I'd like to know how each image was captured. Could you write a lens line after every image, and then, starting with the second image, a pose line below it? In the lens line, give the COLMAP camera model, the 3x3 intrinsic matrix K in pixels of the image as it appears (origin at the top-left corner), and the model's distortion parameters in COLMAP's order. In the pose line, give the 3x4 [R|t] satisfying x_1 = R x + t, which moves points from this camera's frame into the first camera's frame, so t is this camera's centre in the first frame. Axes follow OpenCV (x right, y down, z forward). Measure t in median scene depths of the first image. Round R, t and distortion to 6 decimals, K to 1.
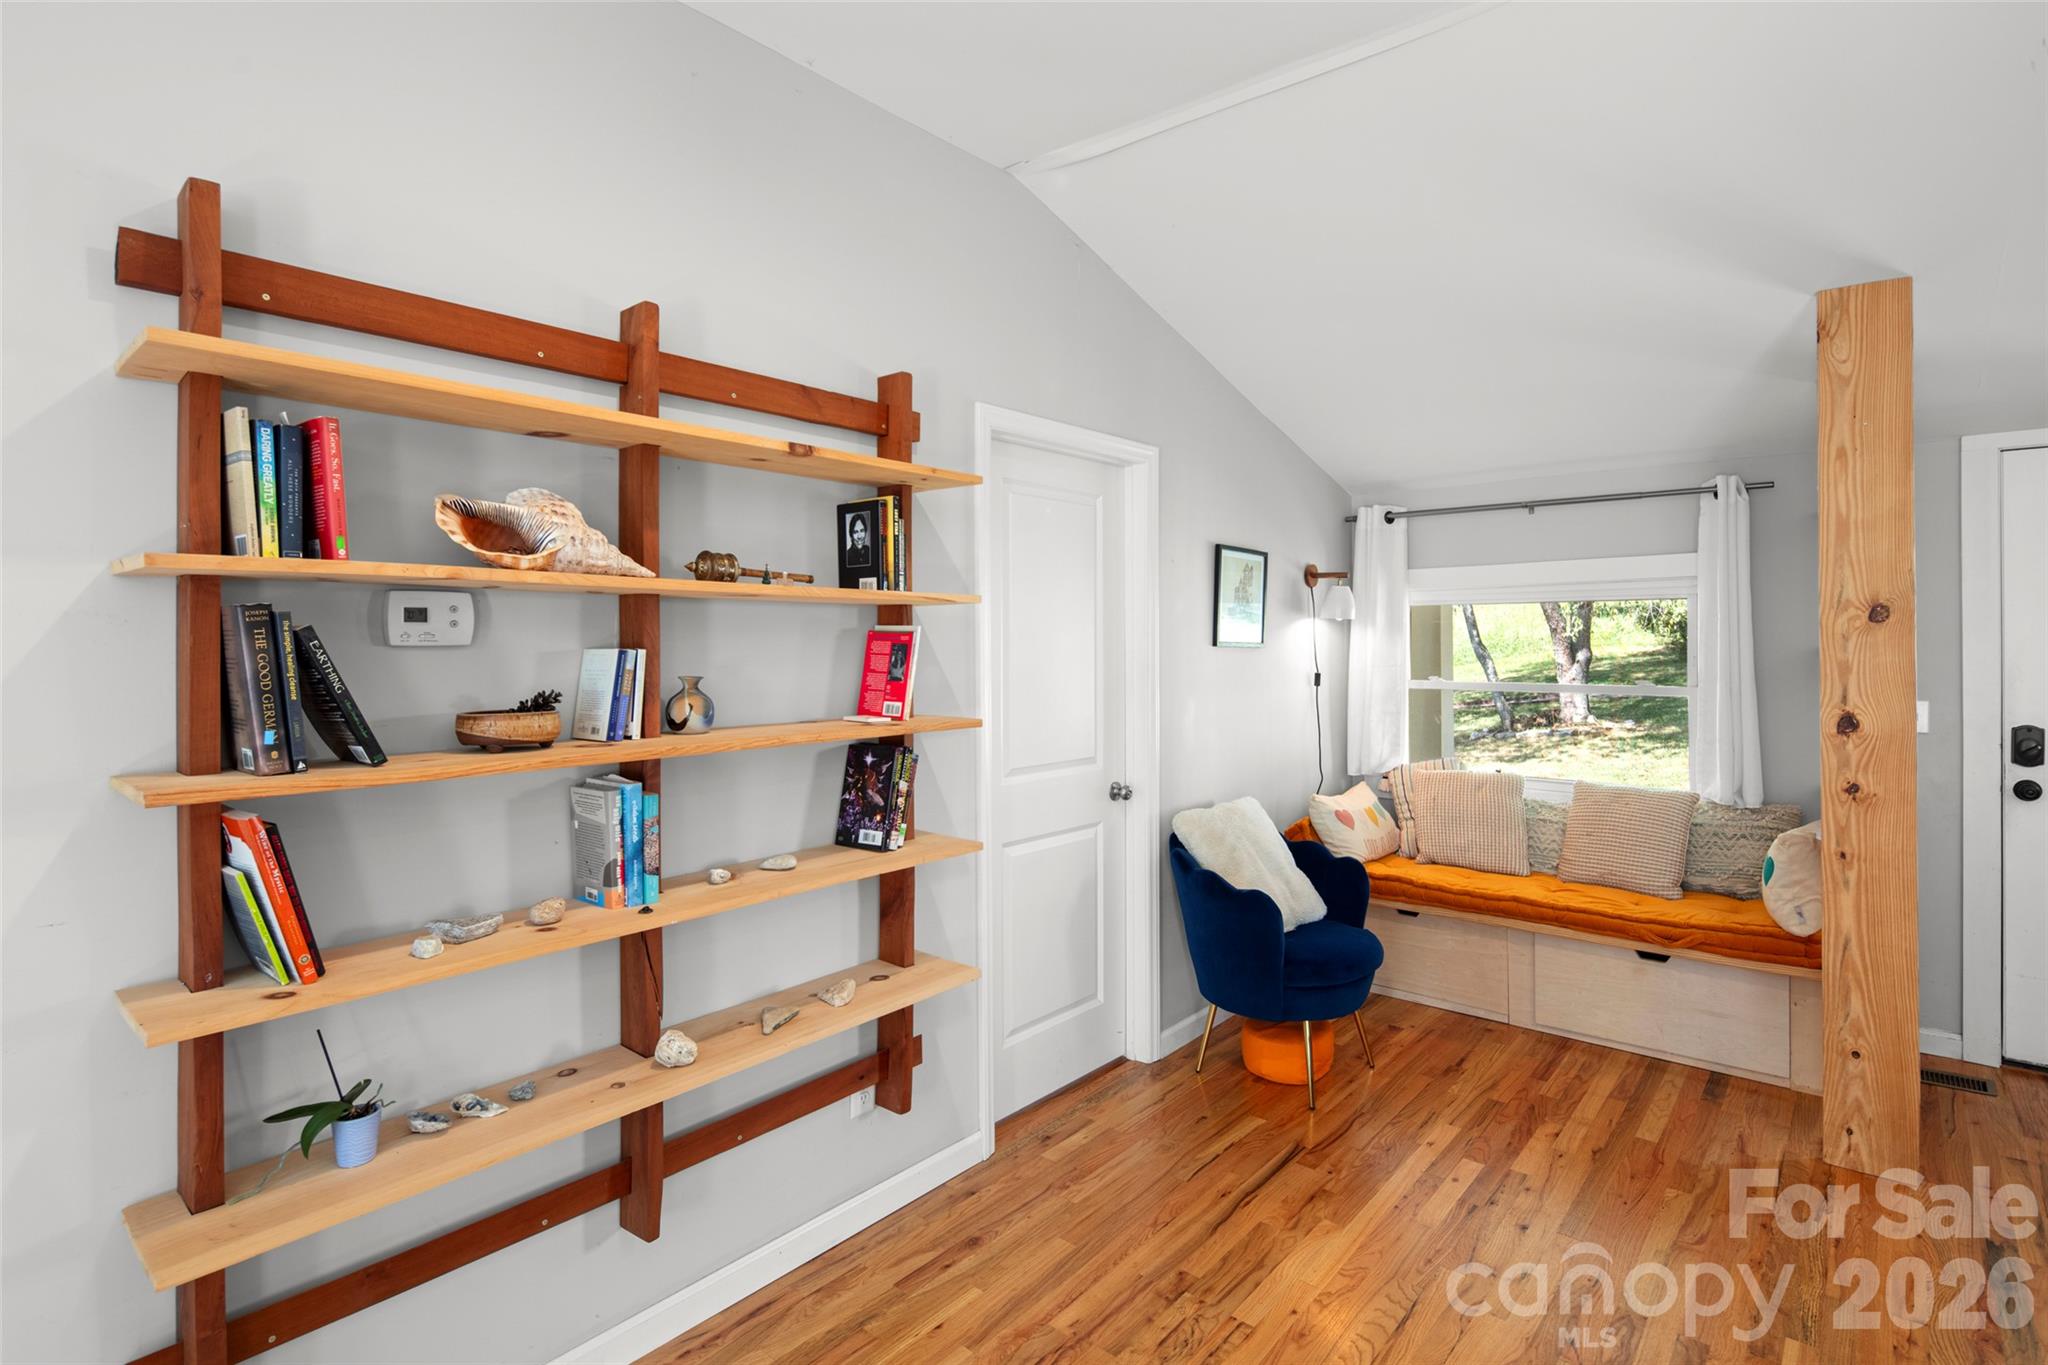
lens RADIAL K [[1014.5, 0, 1015.6], [0, 1014.5, 647.9], [0, 0, 1]] dist [0.004758, -0.004162]
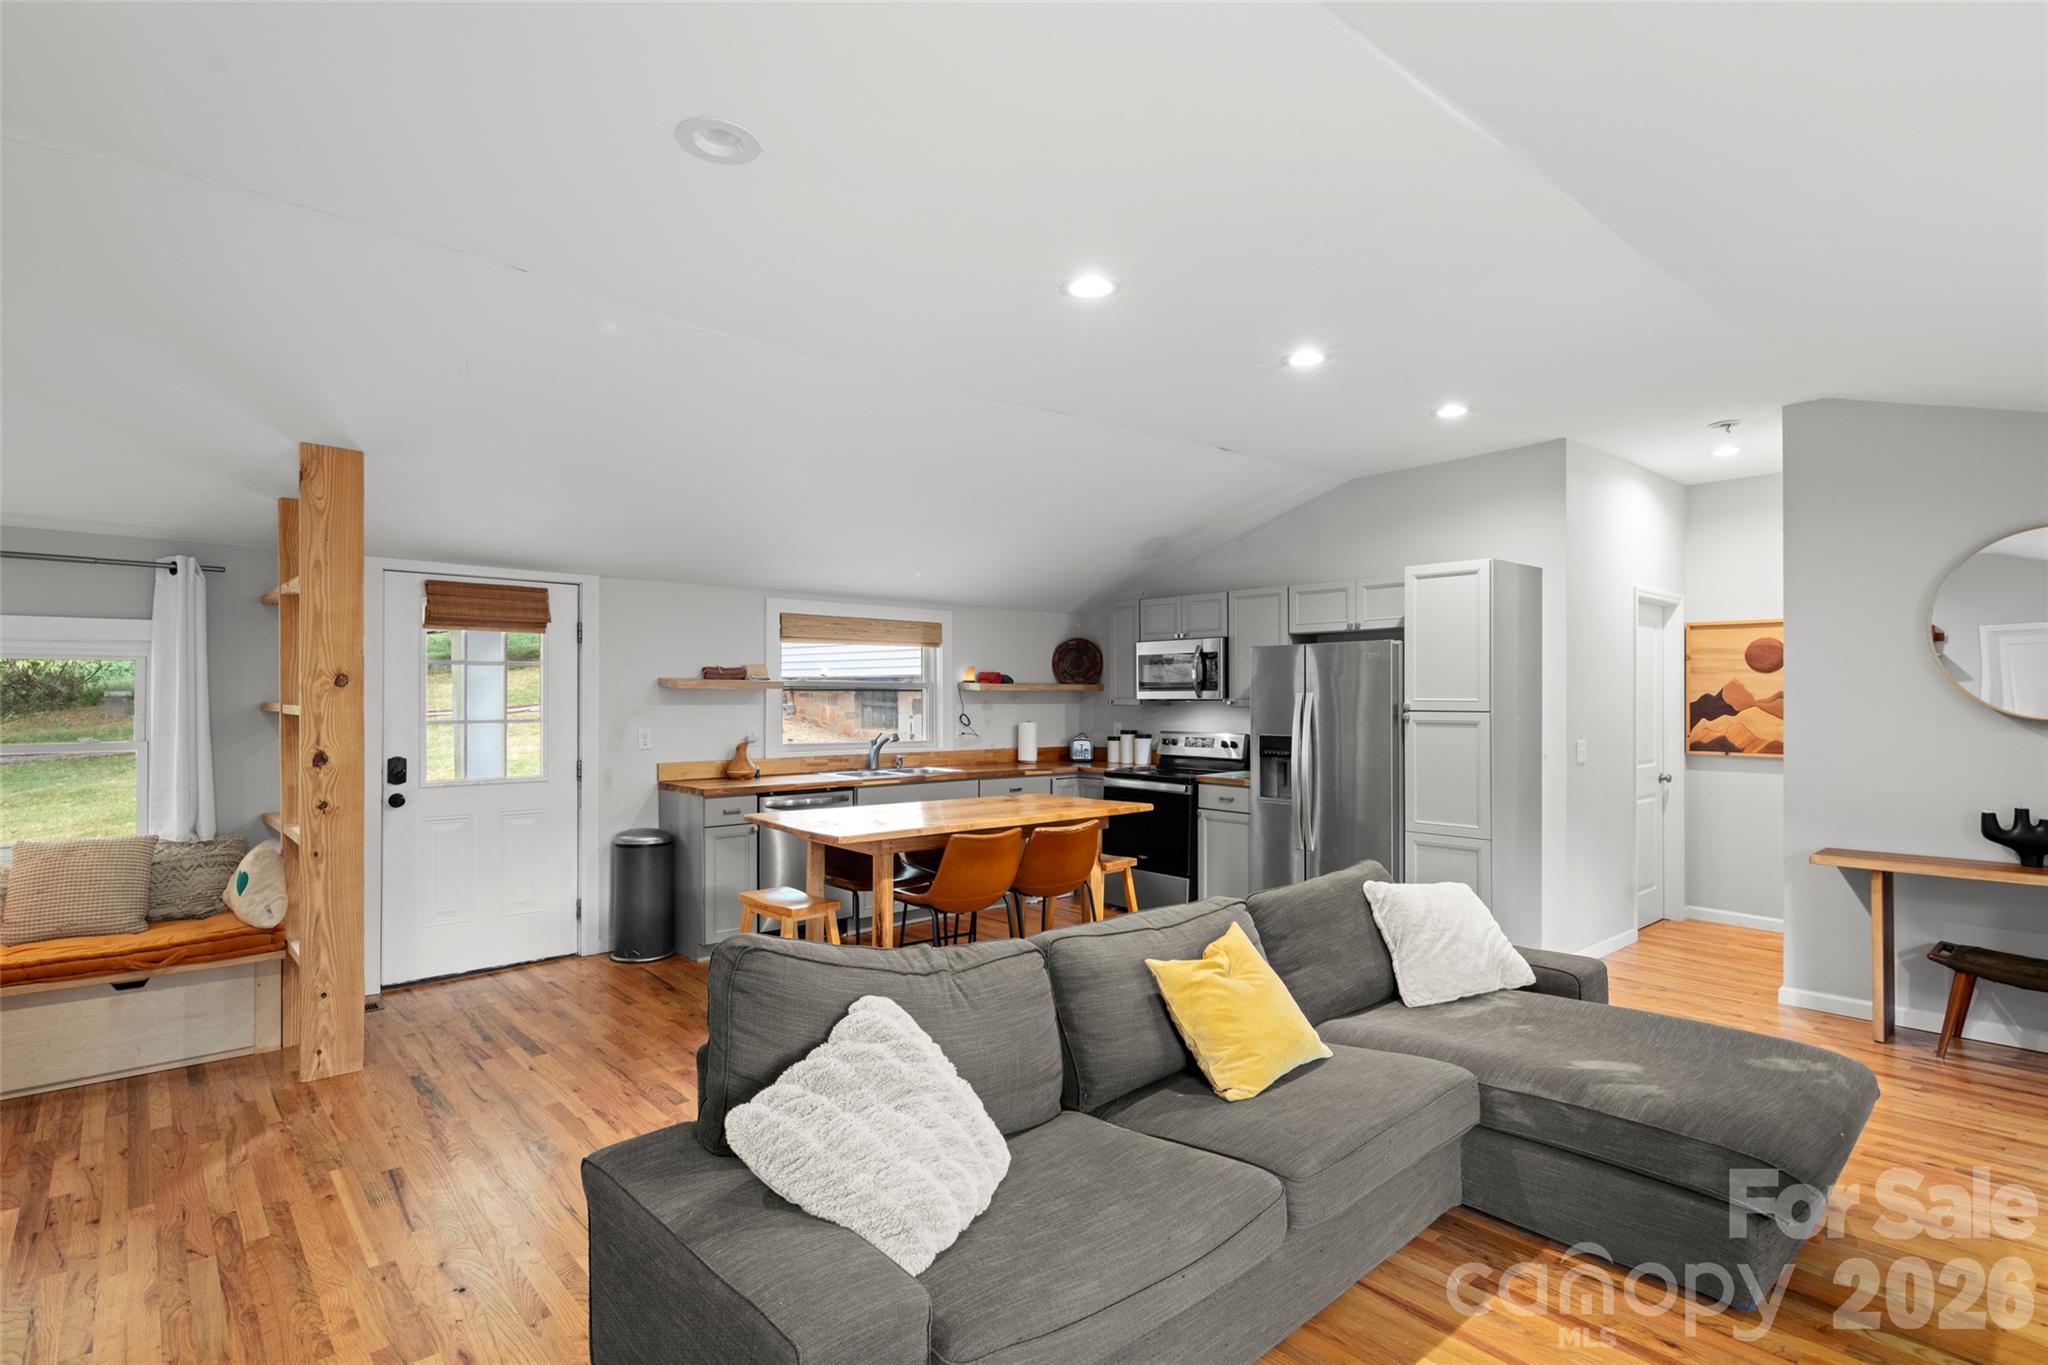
lens RADIAL K [[1014.5, 0, 1042.7], [0, 1014.5, 668.8], [0, 0, 1]] dist [0.004758, -0.004162]
pose [[0.133991, 0.033079, 0.990430, -0.470494], [0.005593, 0.999402, -0.034135, 0.004691], [-0.990967, 0.010113, 0.133726, -0.184388]]
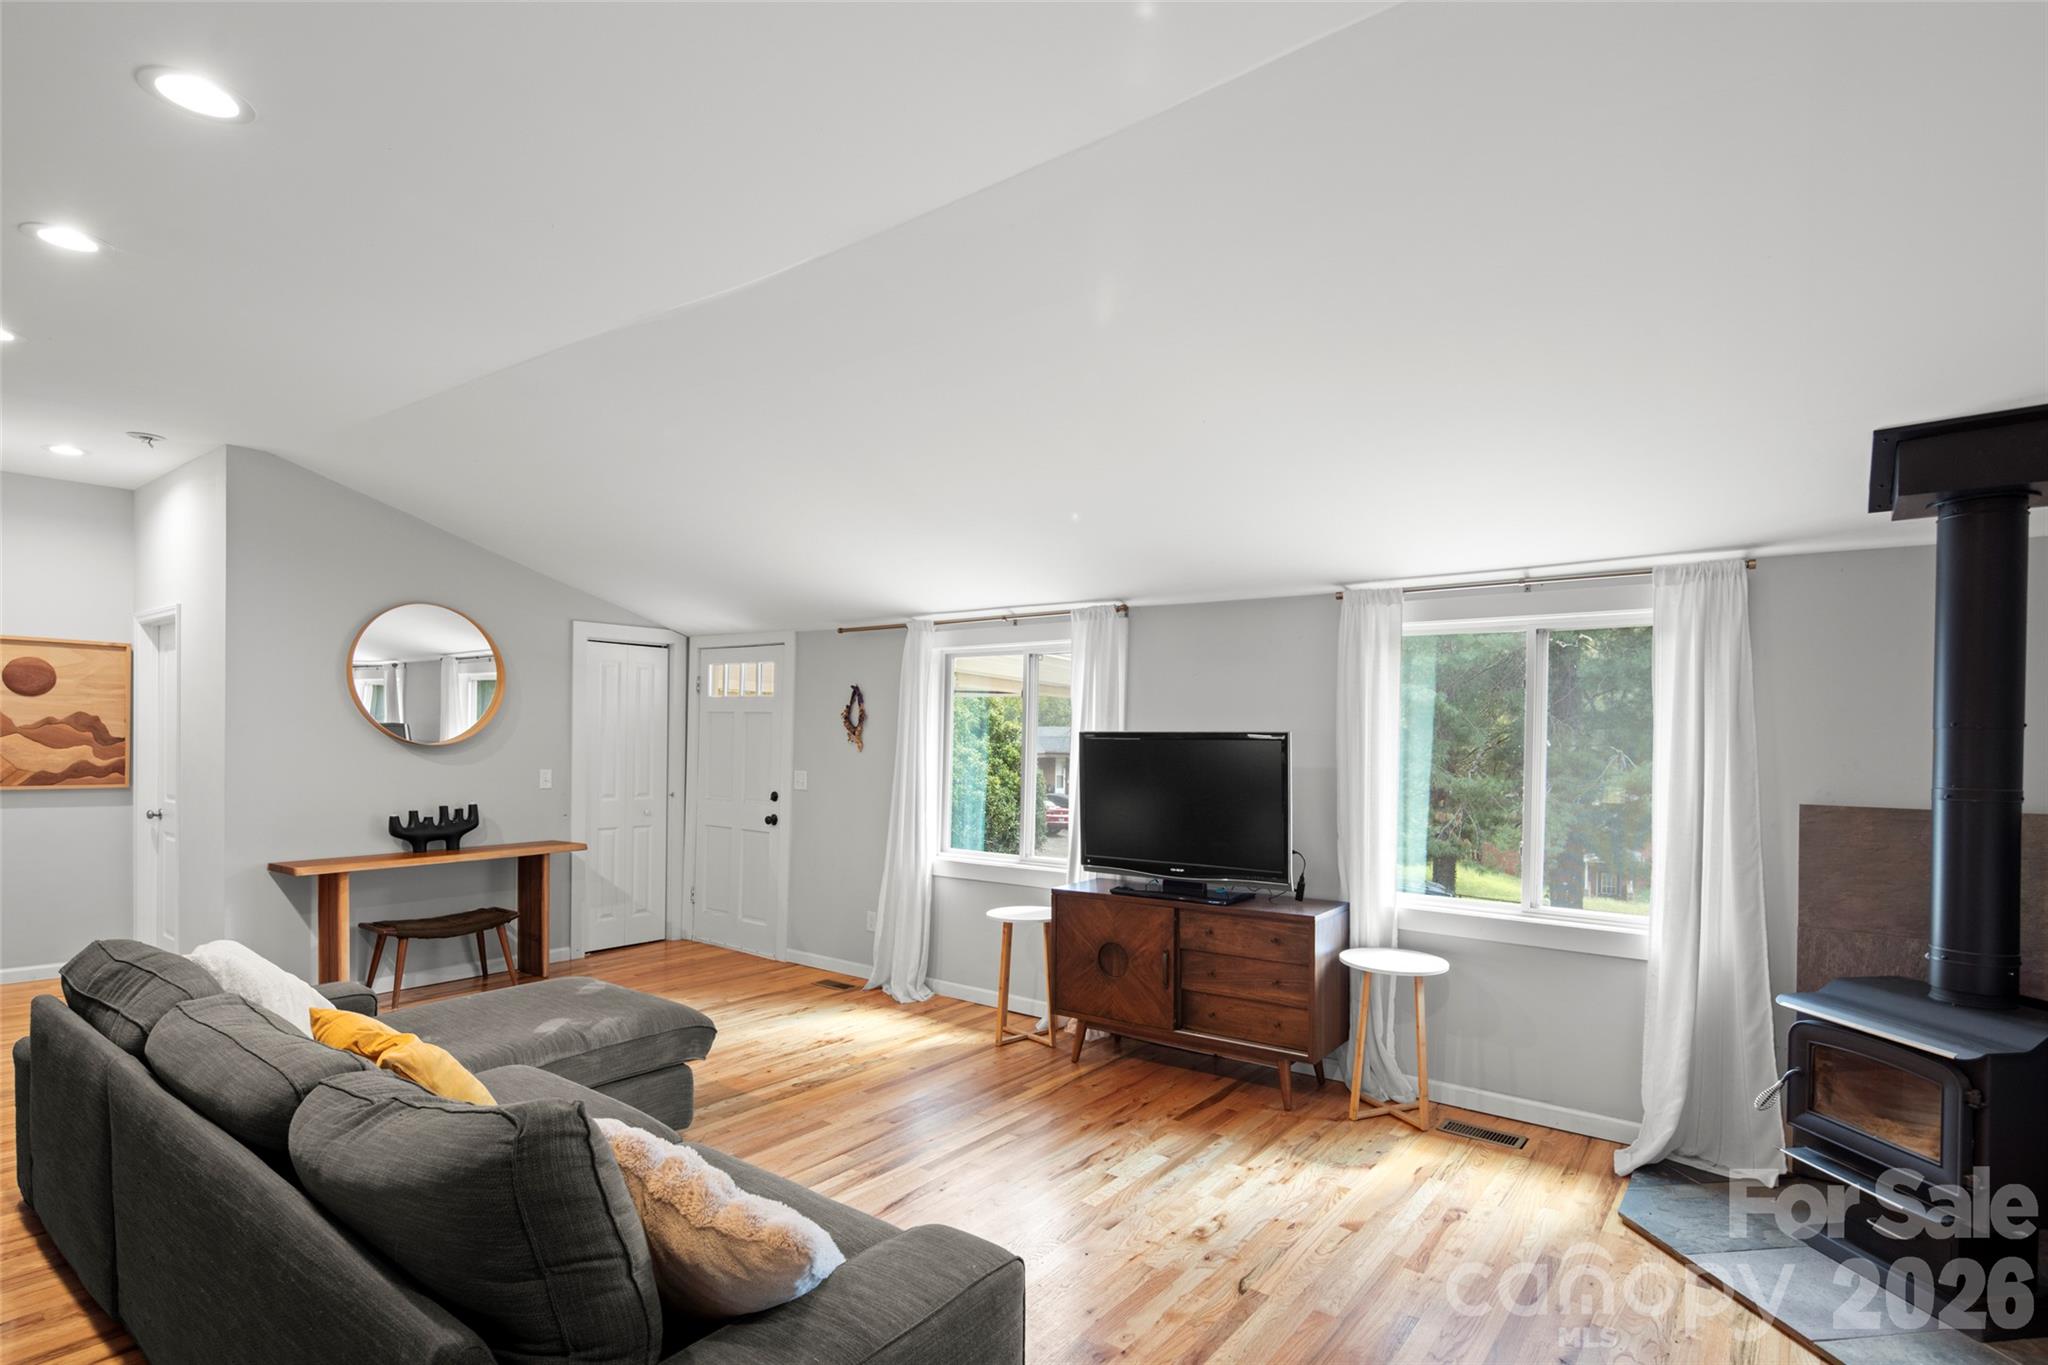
lens RADIAL K [[1014.5, 0, 1029.7], [0, 1014.5, 744.2], [0, 0, 1]] dist [0.004758, -0.004162]
pose [[-0.998666, -0.007353, -0.051113, 0.121377], [-0.008062, 0.999874, 0.013668, -0.003019], [0.051006, 0.014062, -0.998599, 0.723840]]
